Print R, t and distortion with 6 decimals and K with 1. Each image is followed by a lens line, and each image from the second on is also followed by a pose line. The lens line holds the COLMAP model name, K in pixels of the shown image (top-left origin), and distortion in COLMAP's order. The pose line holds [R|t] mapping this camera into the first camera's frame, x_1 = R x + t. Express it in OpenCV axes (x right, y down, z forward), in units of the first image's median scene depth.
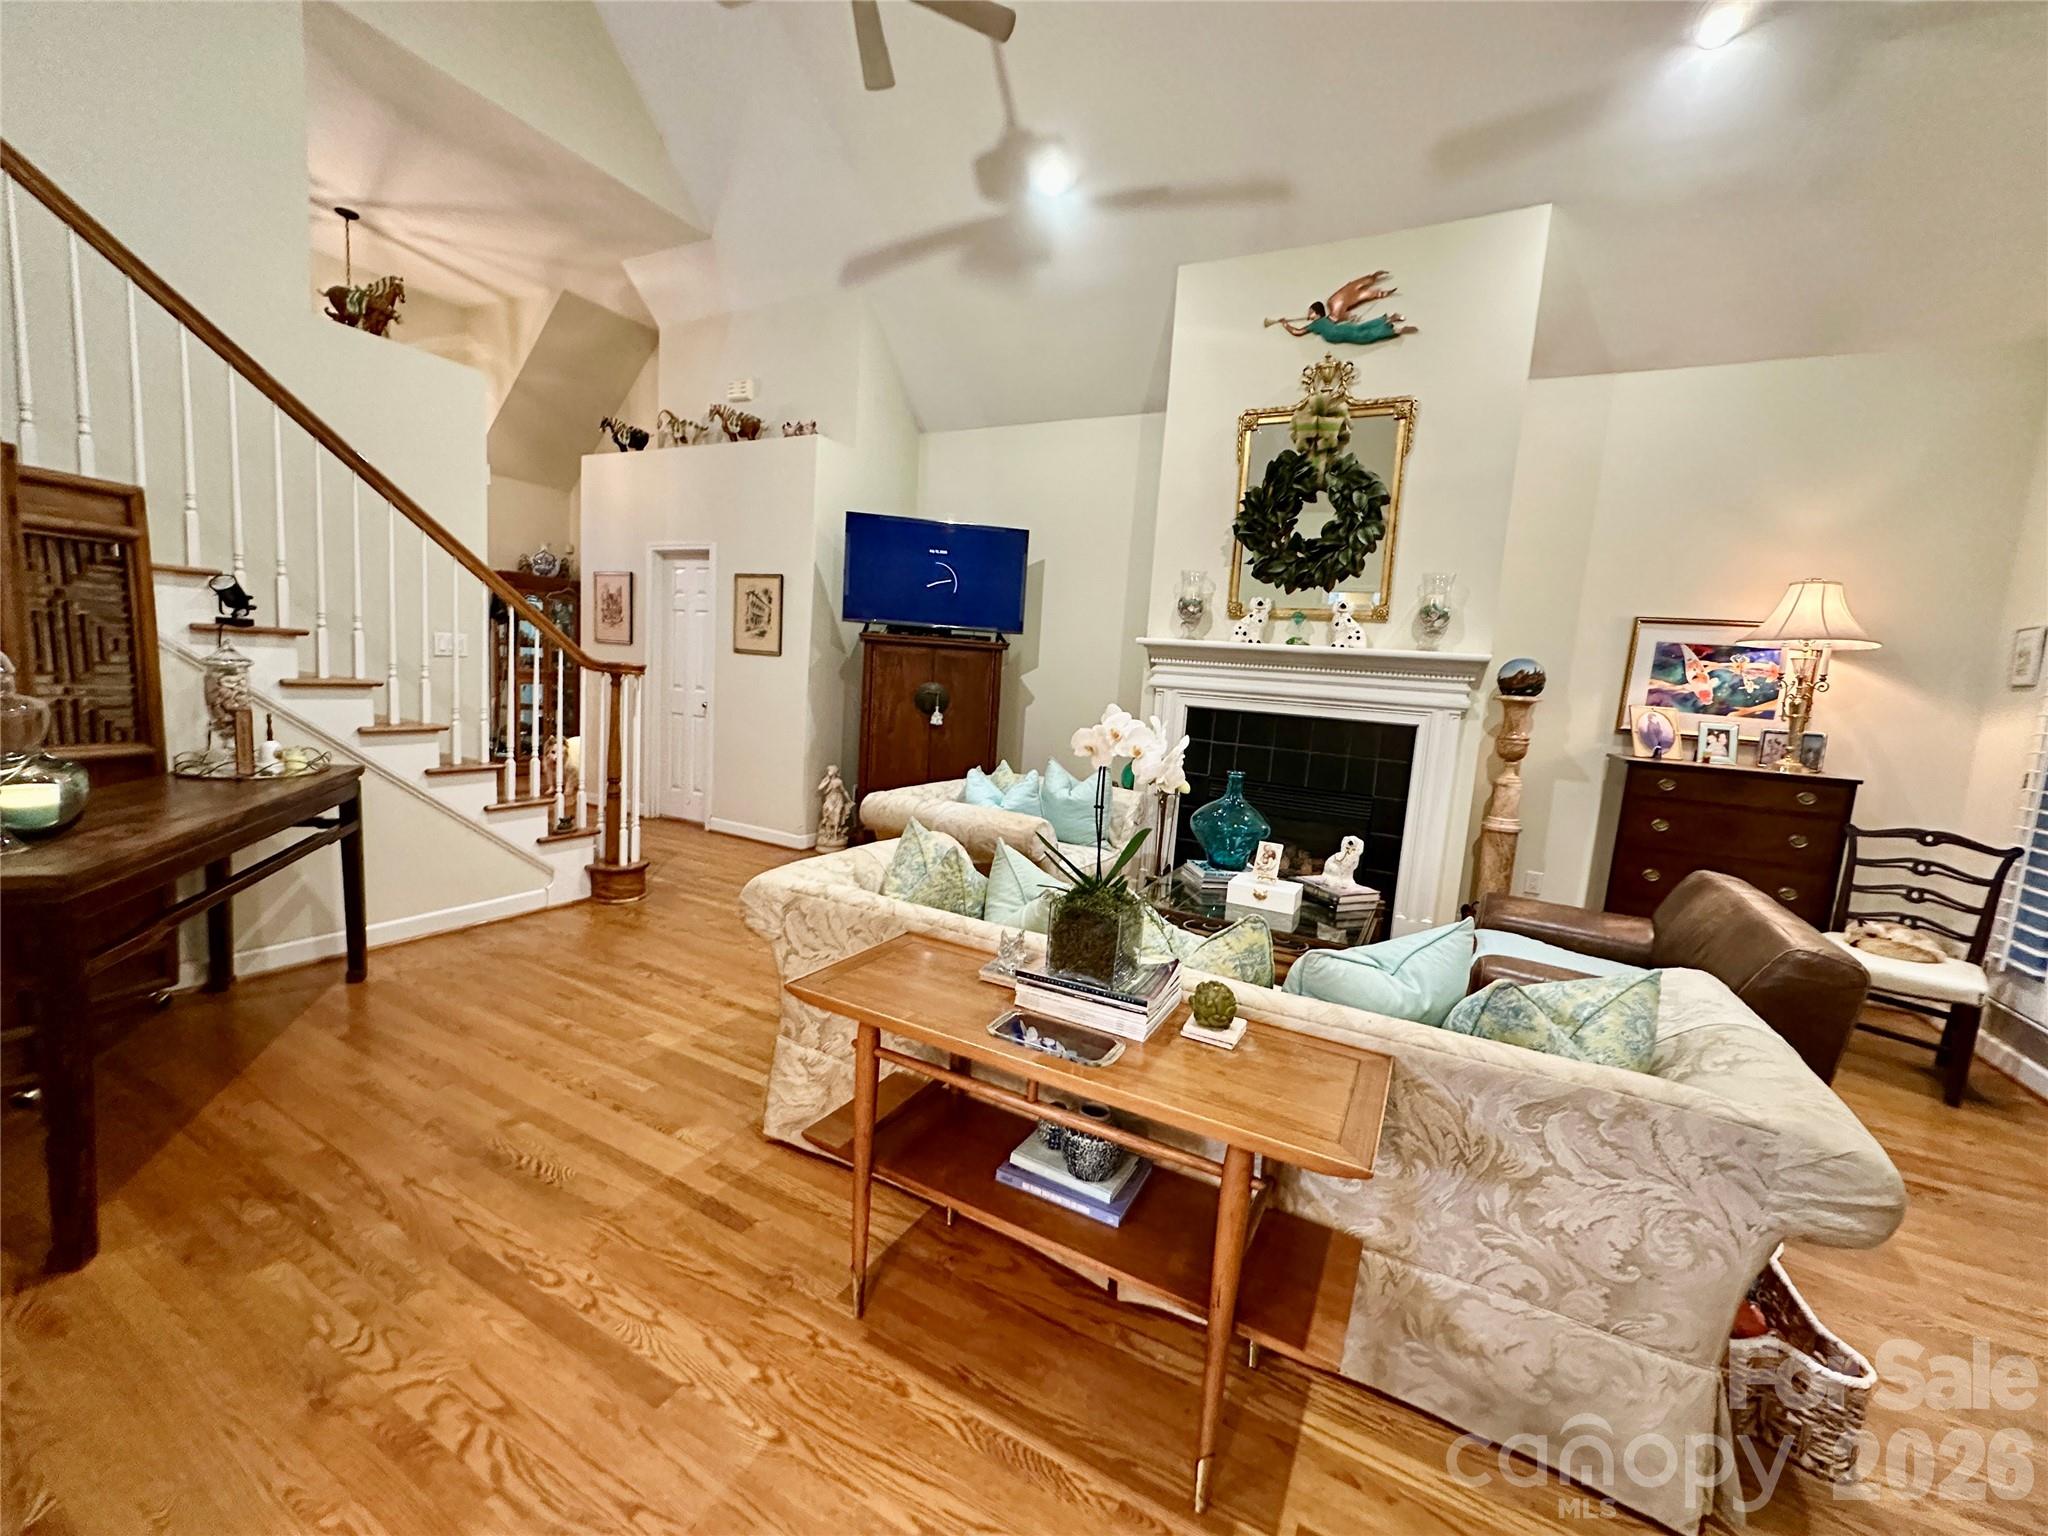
lens RADIAL K [[816.6, 0, 1020.9], [0, 816.6, 764.5], [0, 0, 1]] dist [-0.002499, -0.000011]
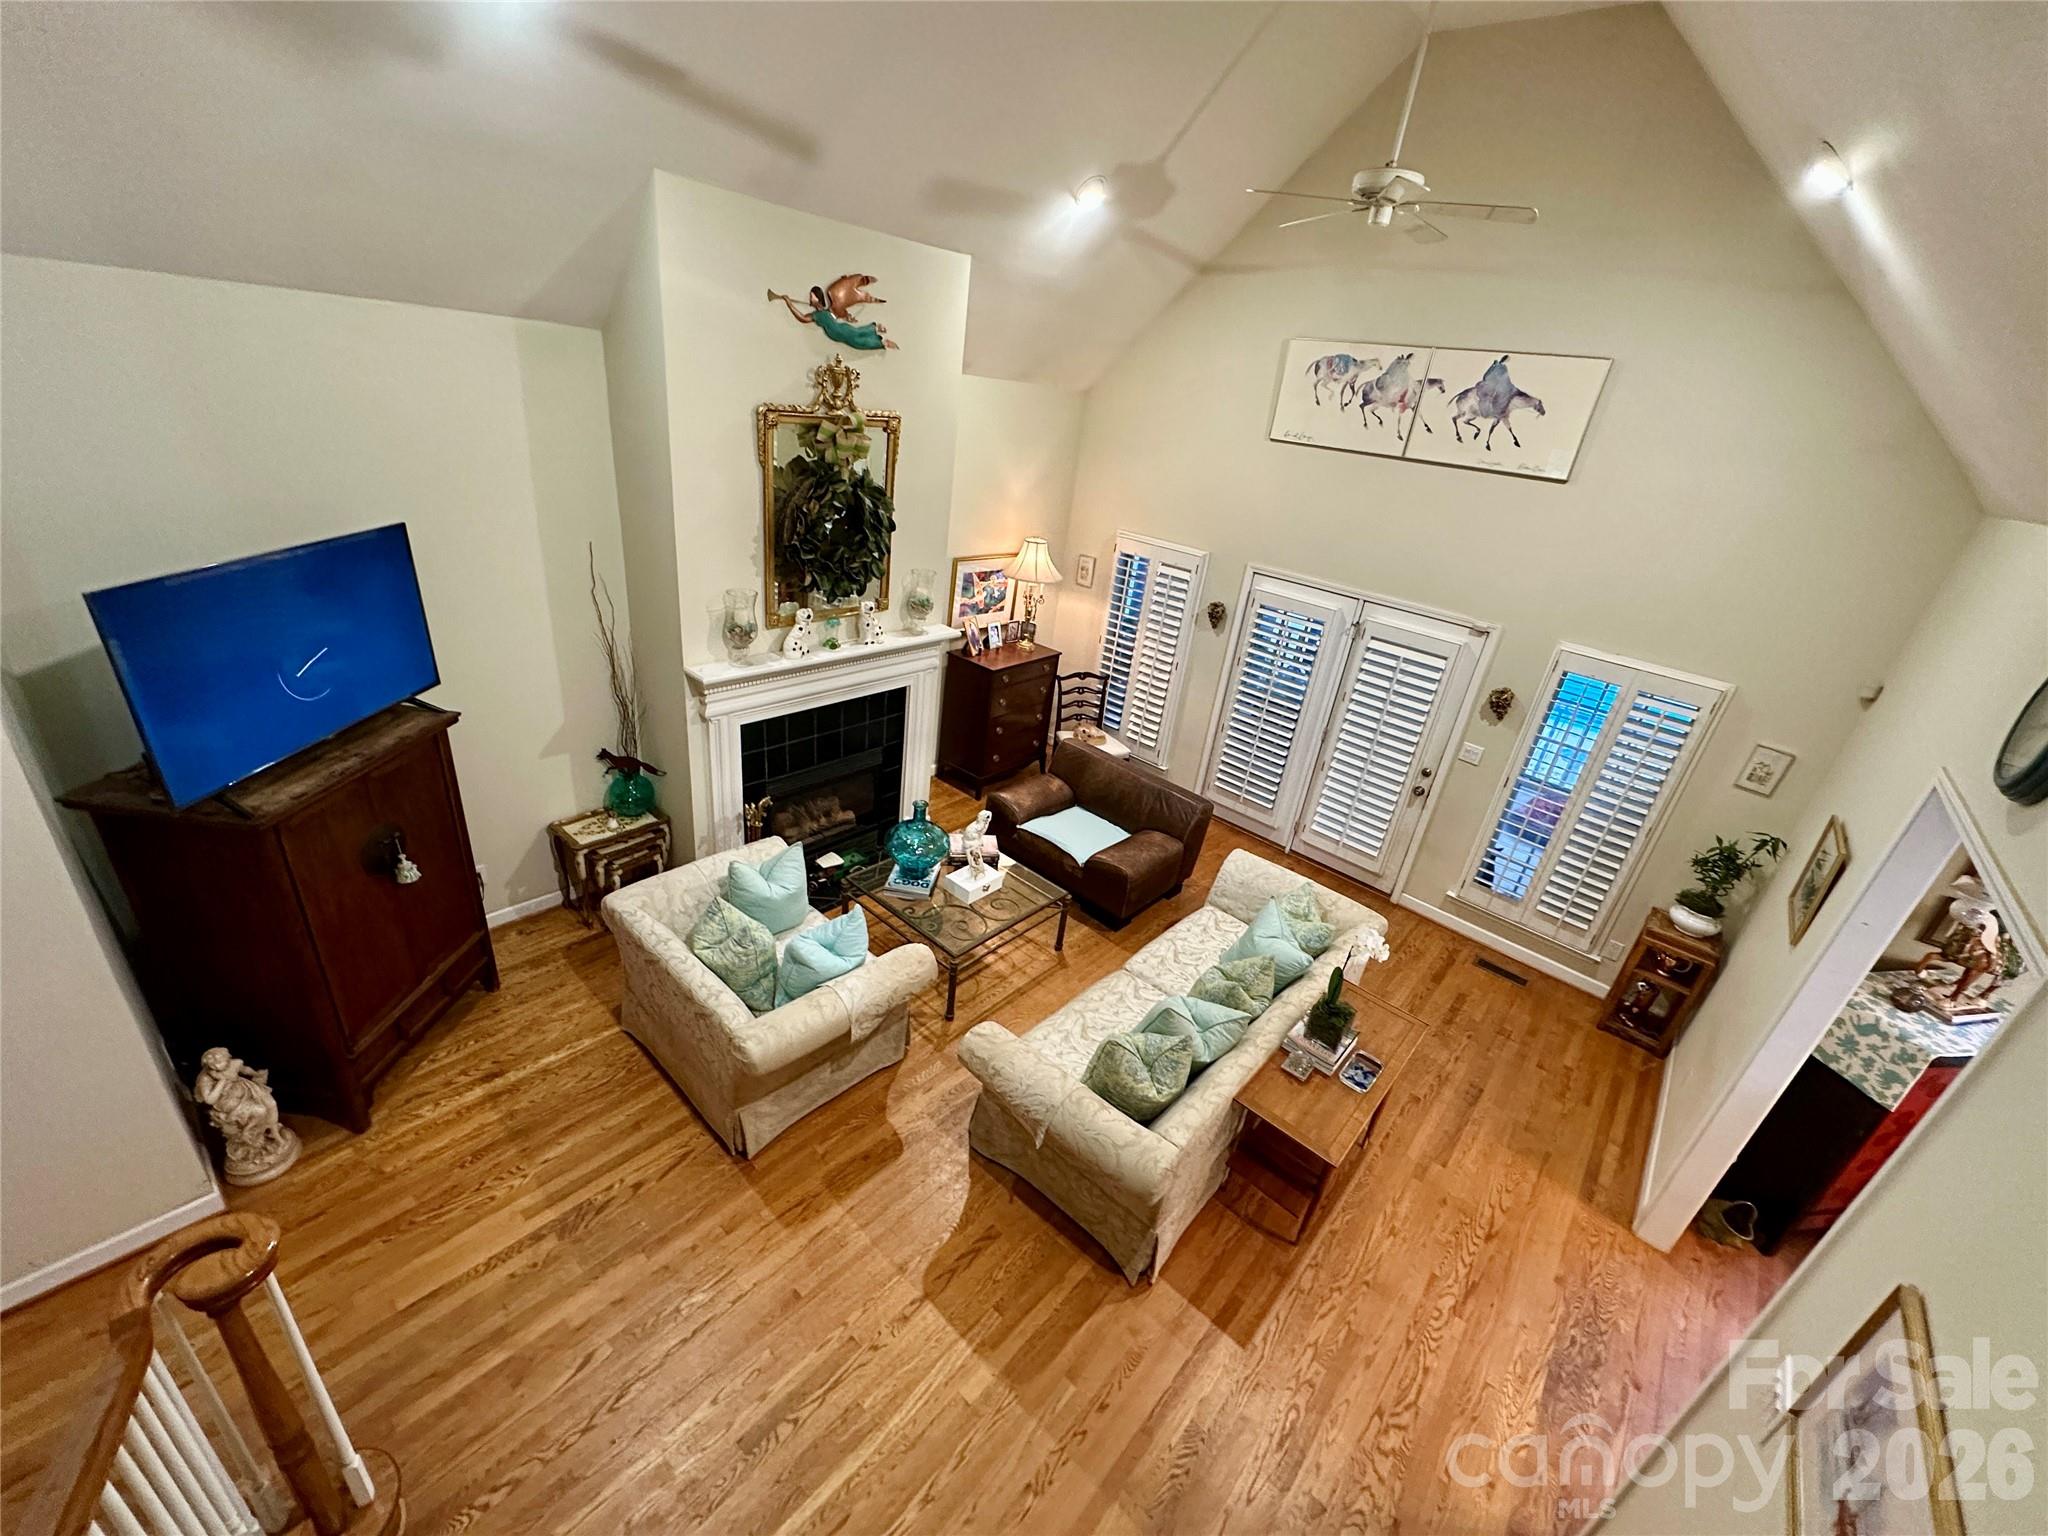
lens RADIAL K [[816.6, 0, 1018.2], [0, 816.6, 772.4], [0, 0, 1]] dist [-0.002499, -0.000011]
pose [[0.245187, -0.463437, 0.851534, -0.626699], [0.010259, 0.879536, 0.475723, -0.539227], [-0.969422, -0.107905, 0.220405, 0.543270]]
